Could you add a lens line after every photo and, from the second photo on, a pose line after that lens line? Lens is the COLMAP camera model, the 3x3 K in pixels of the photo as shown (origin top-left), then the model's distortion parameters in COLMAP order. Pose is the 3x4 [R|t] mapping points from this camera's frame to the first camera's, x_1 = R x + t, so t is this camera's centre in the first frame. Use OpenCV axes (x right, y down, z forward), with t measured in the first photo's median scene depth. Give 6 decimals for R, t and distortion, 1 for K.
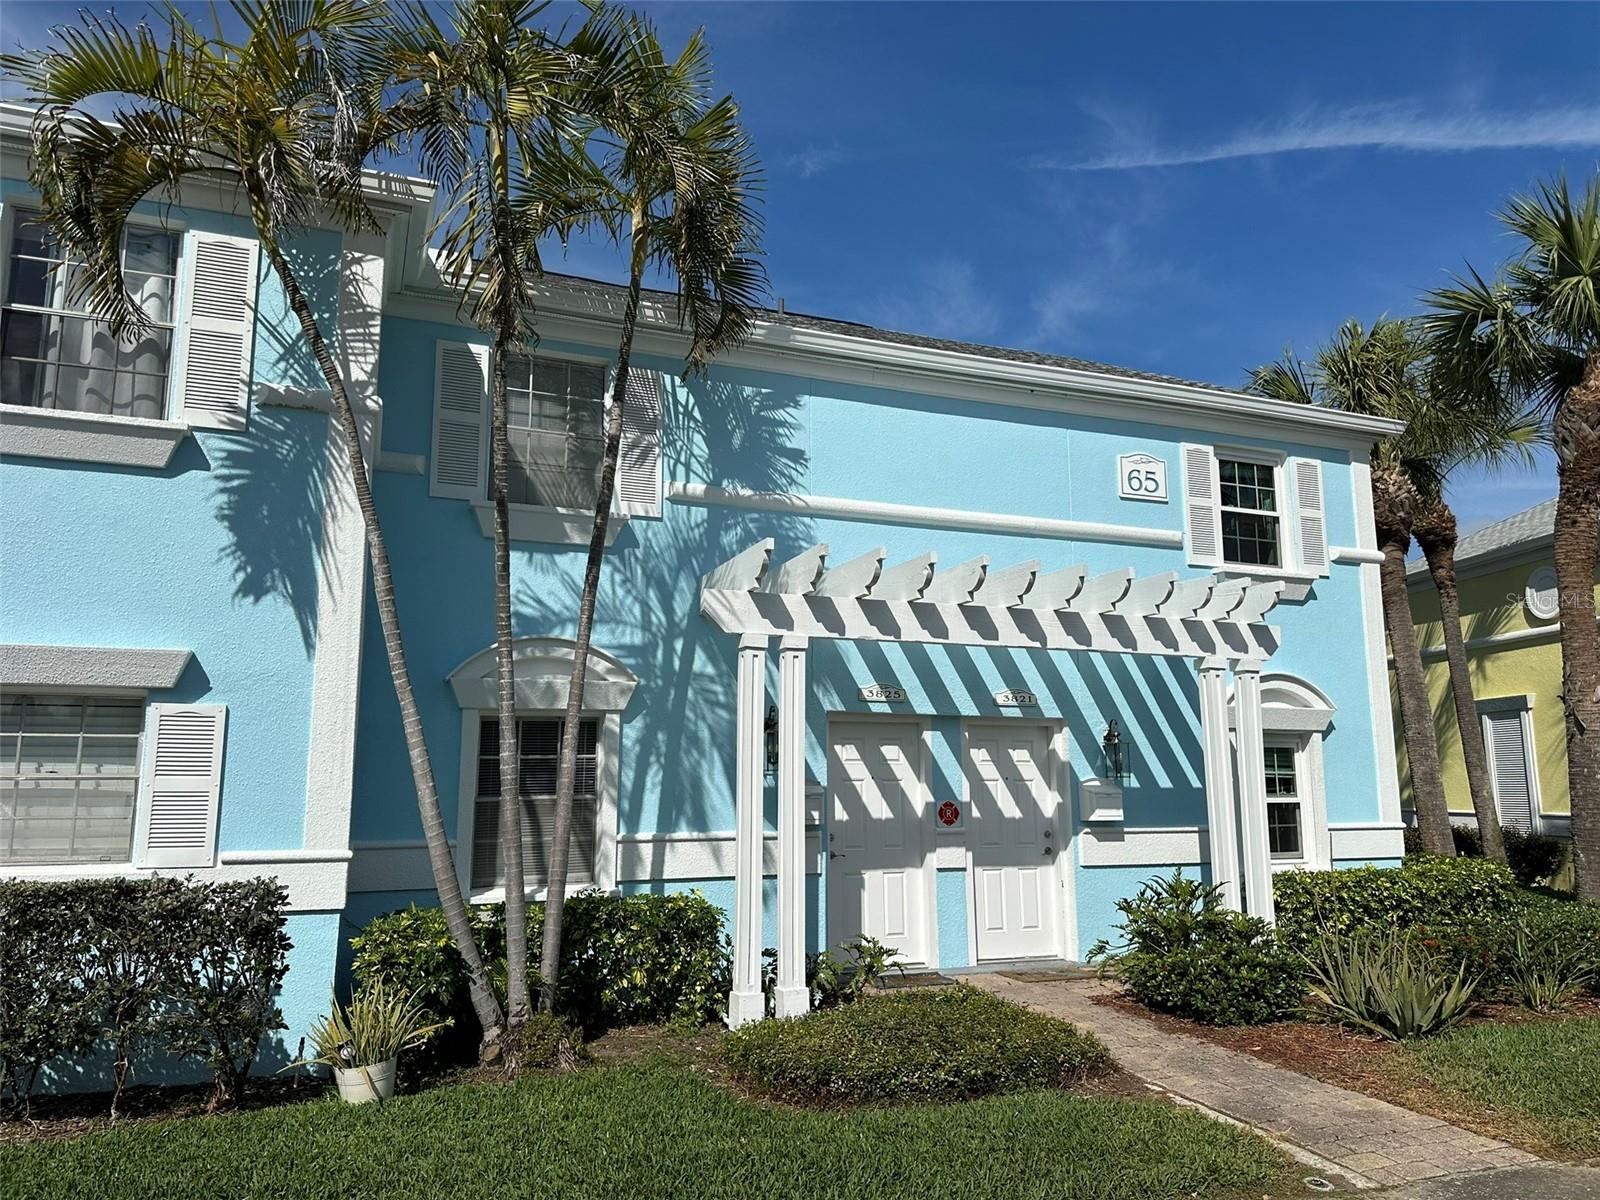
lens RADIAL K [[1145.2, 0, 802.6], [0, 1145.2, 603.0], [0, 0, 1]] dist [0.039668, -0.044405]
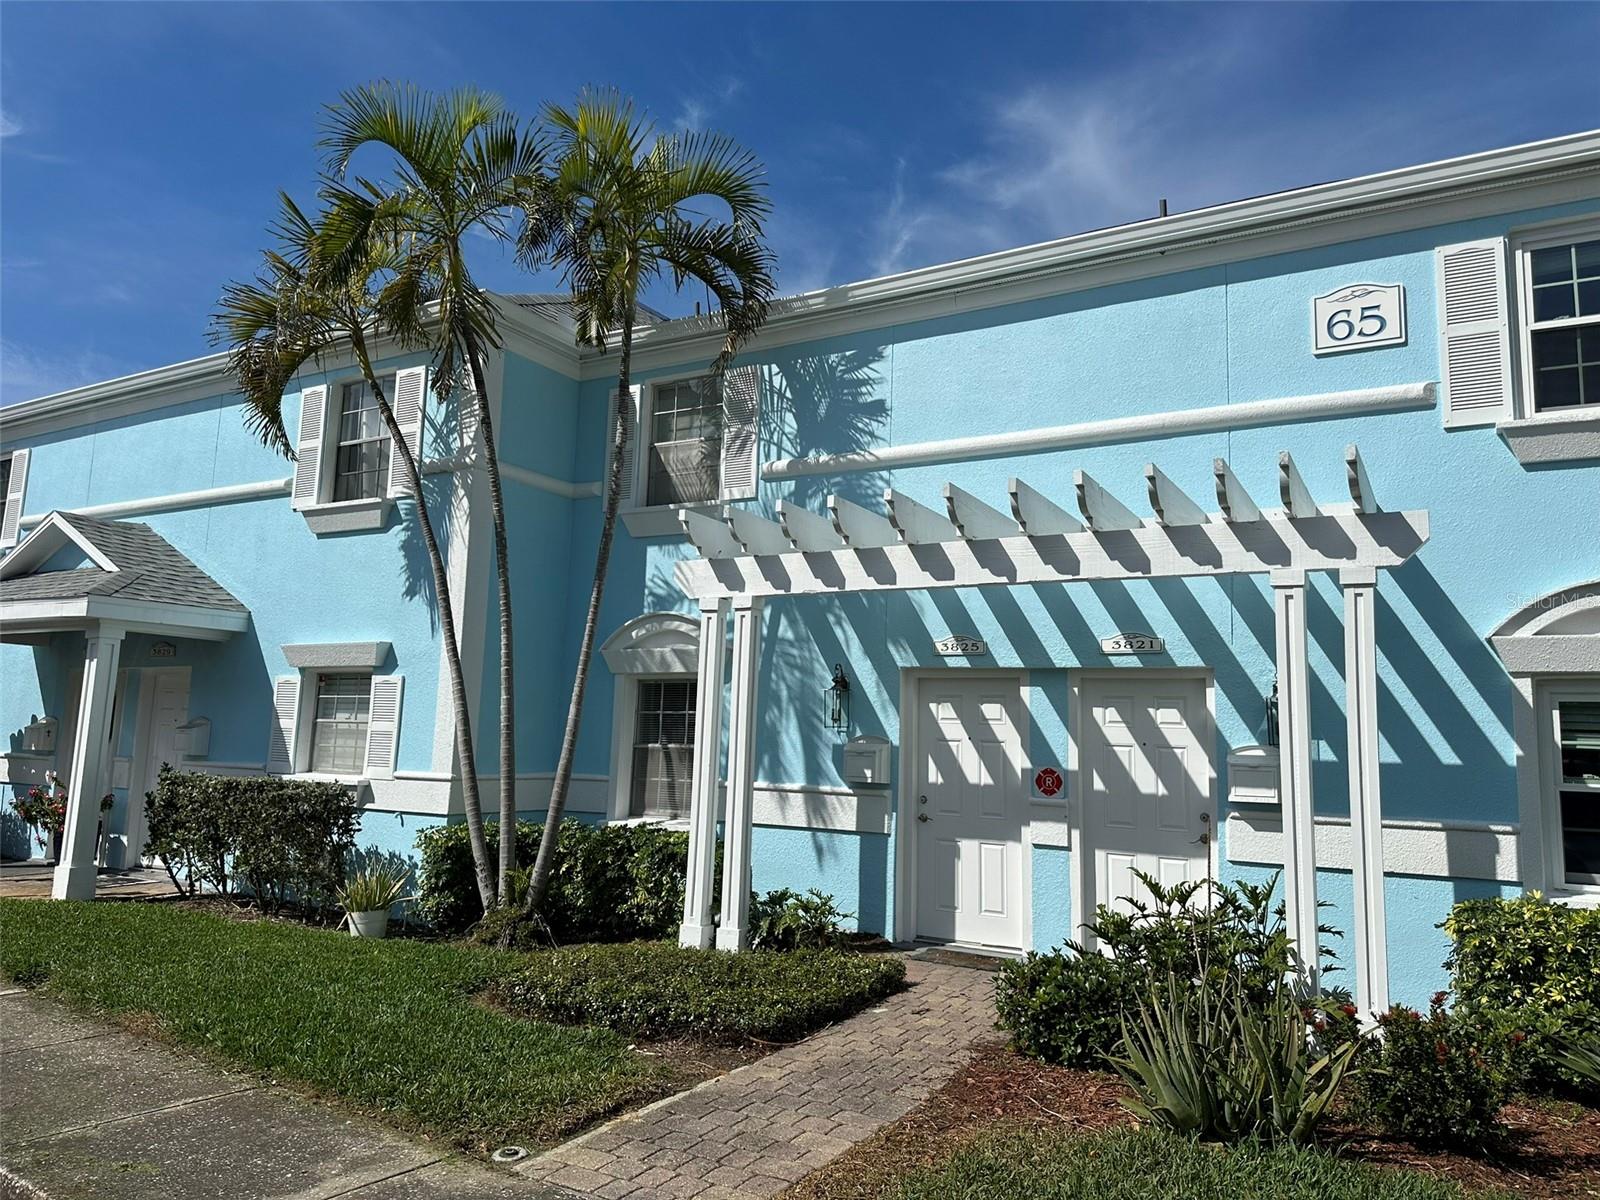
lens RADIAL K [[1145.2, 0, 791.5], [0, 1145.2, 597.5], [0, 0, 1]] dist [0.039668, -0.044405]
pose [[0.599063, -0.084186, -0.796264, 0.729124], [0.090235, 0.995221, -0.037333, 0.062288], [0.795601, -0.049486, 0.603796, 0.343541]]
